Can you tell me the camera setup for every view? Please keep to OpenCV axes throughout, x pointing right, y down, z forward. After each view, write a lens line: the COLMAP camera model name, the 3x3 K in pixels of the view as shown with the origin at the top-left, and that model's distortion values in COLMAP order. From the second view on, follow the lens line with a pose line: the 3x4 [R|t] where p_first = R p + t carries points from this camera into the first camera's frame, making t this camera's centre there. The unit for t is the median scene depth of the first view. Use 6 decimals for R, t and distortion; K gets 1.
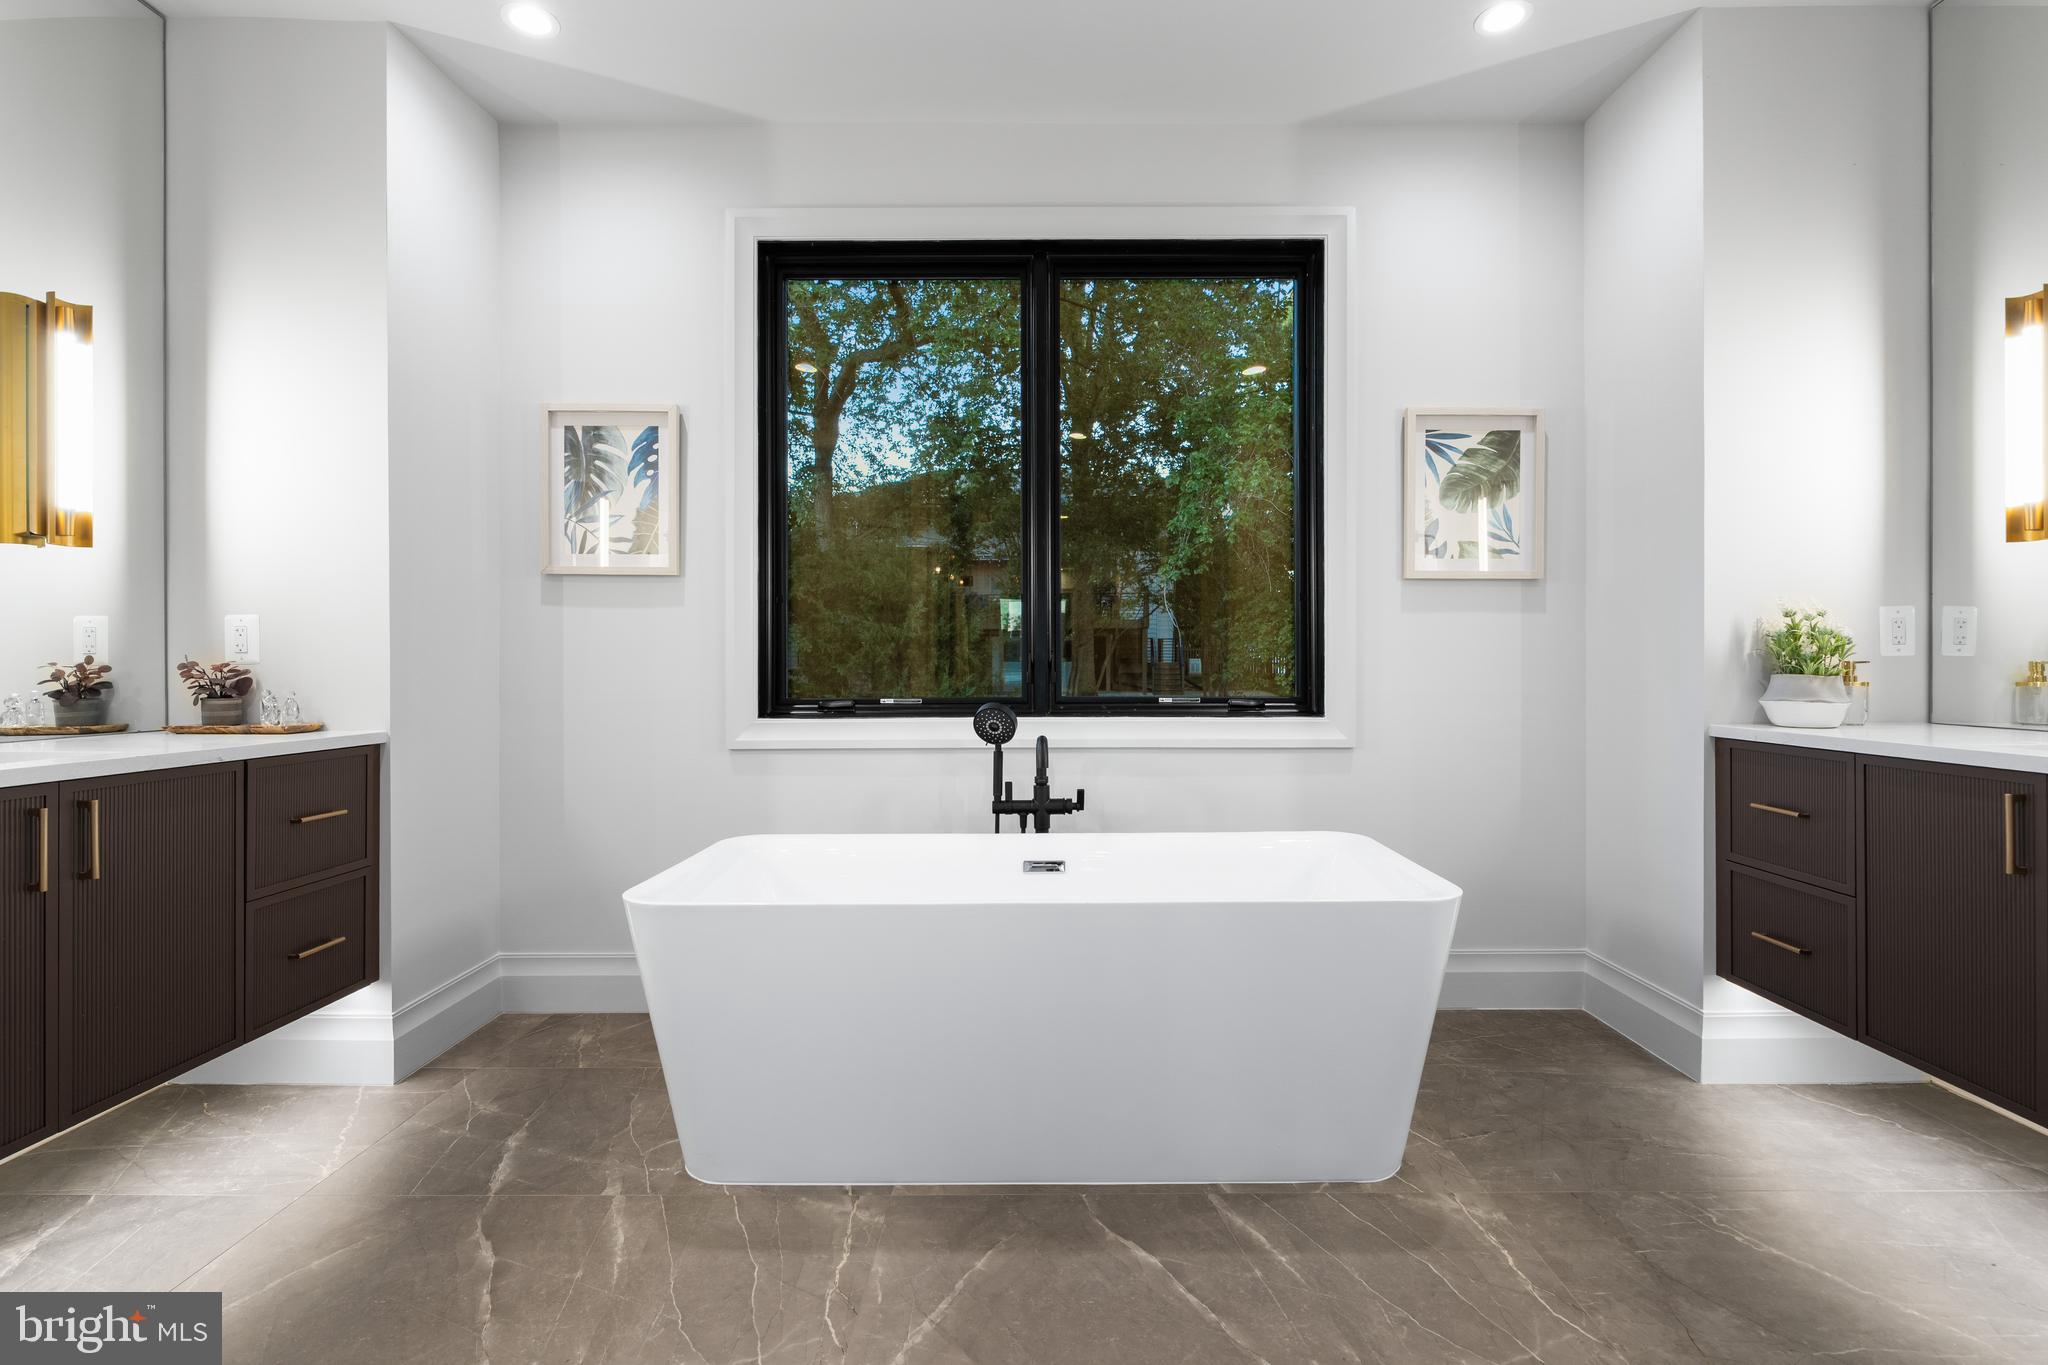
lens RADIAL K [[929.5, 0, 1029.1], [0, 929.5, 675.9], [0, 0, 1]] dist [-0.007415, 0.002770]
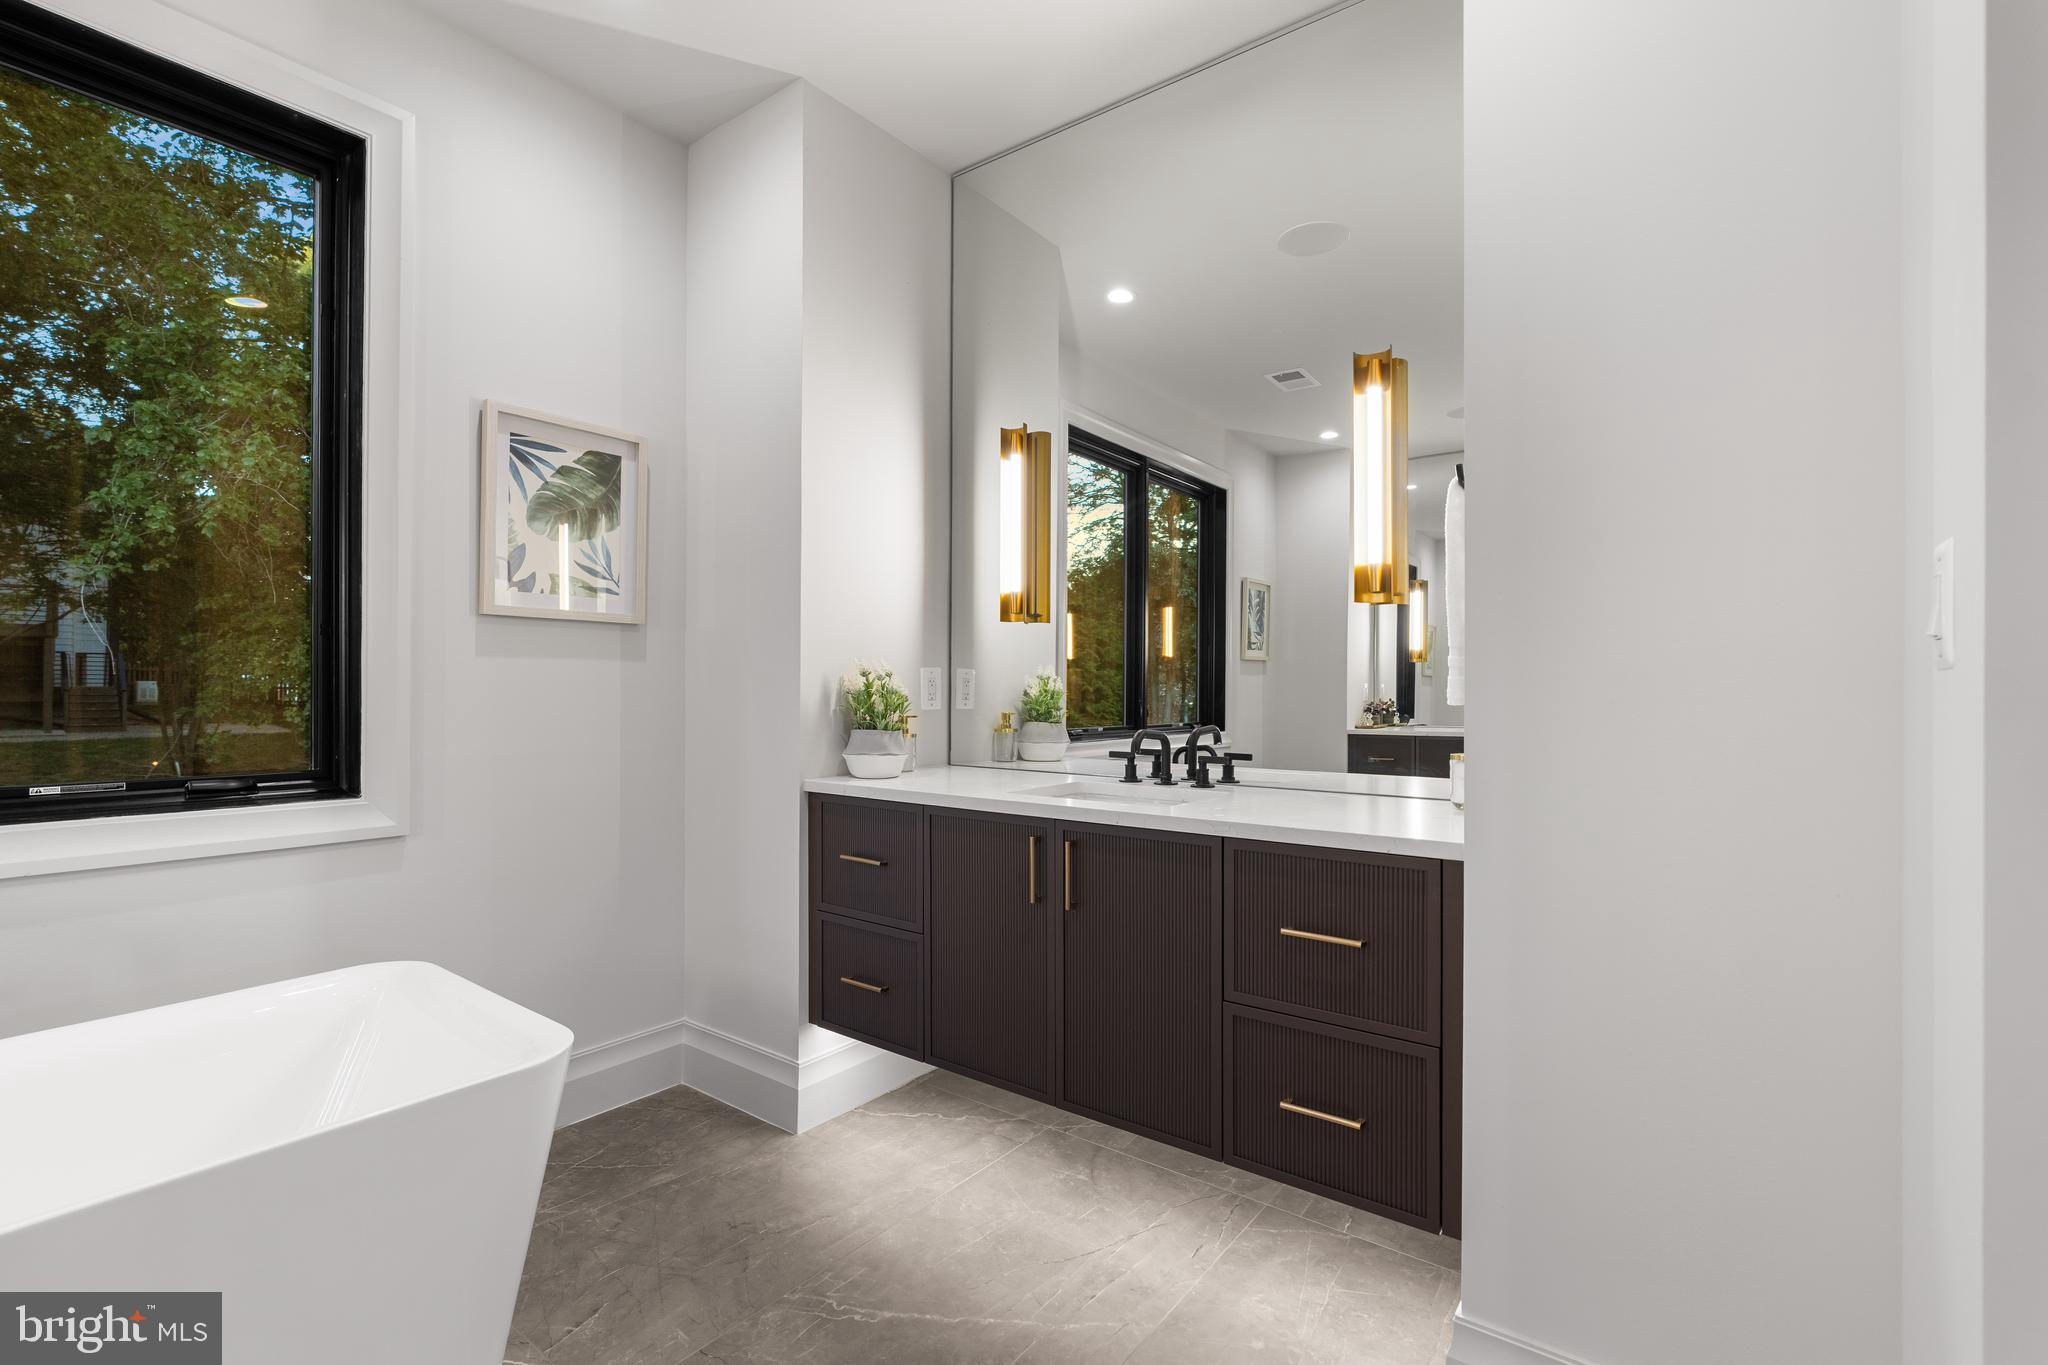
lens RADIAL K [[929.5, 0, 1029.1], [0, 929.5, 675.9], [0, 0, 1]] dist [-0.007415, 0.002770]
pose [[0.591796, 0.011786, 0.806001, 0.047025], [0.009692, 0.999717, -0.021736, -0.031518], [-0.806029, 0.020675, 0.591514, 0.164152]]
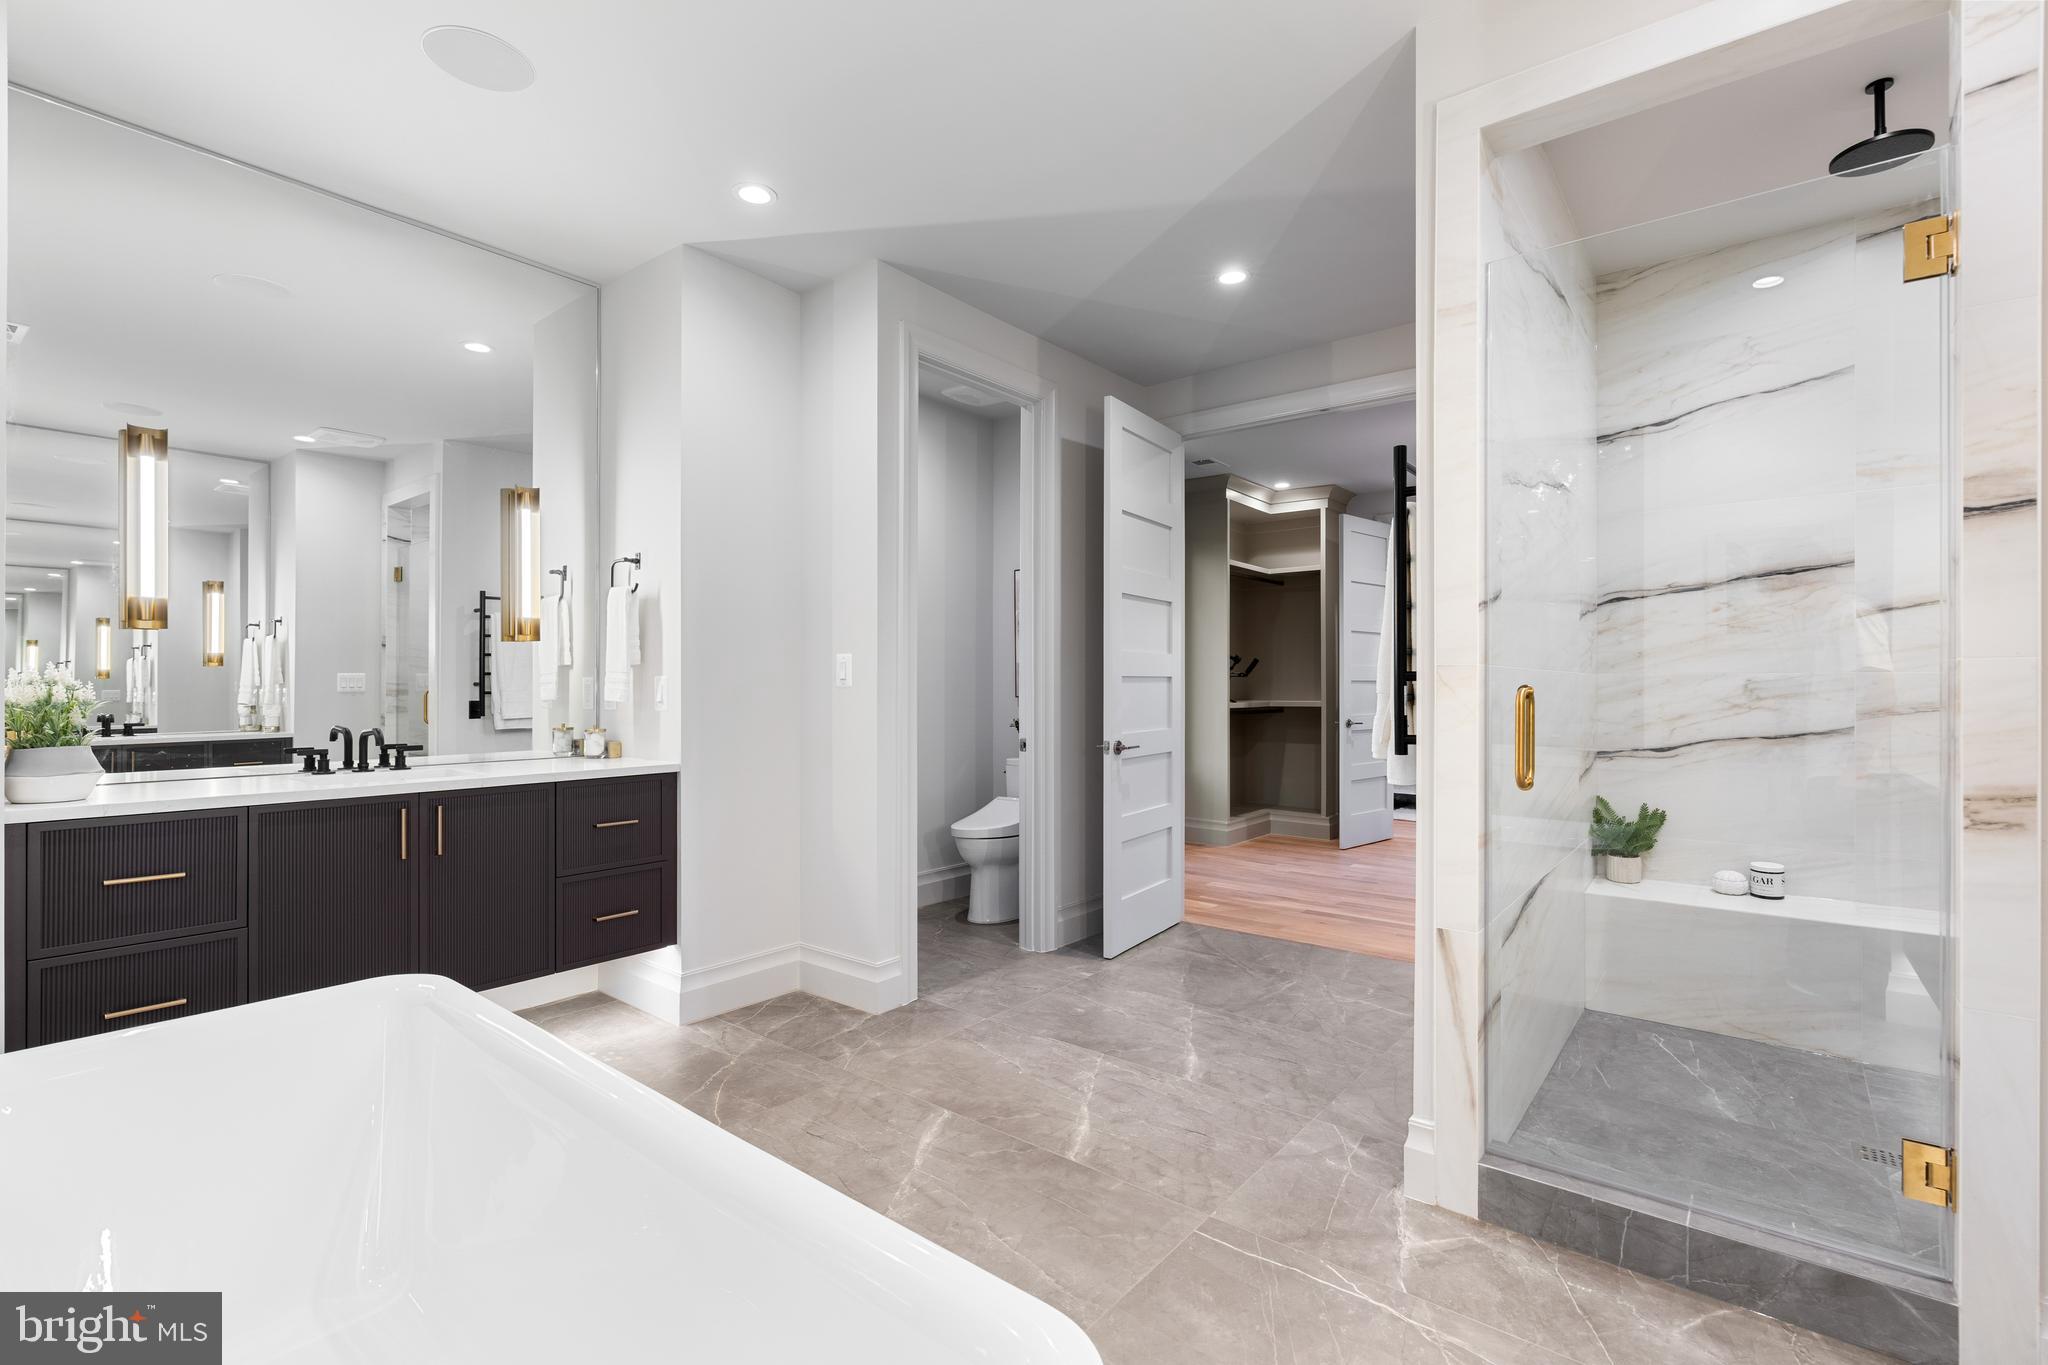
lens RADIAL K [[929.5, 0, 1029.1], [0, 929.5, 675.9], [0, 0, 1]] dist [-0.007415, 0.002770]
pose [[-0.787045, 0.012647, 0.616765, -0.441124], [0.010926, 0.999919, -0.006561, -0.047200], [-0.616798, 0.001575, -0.787120, 0.873427]]
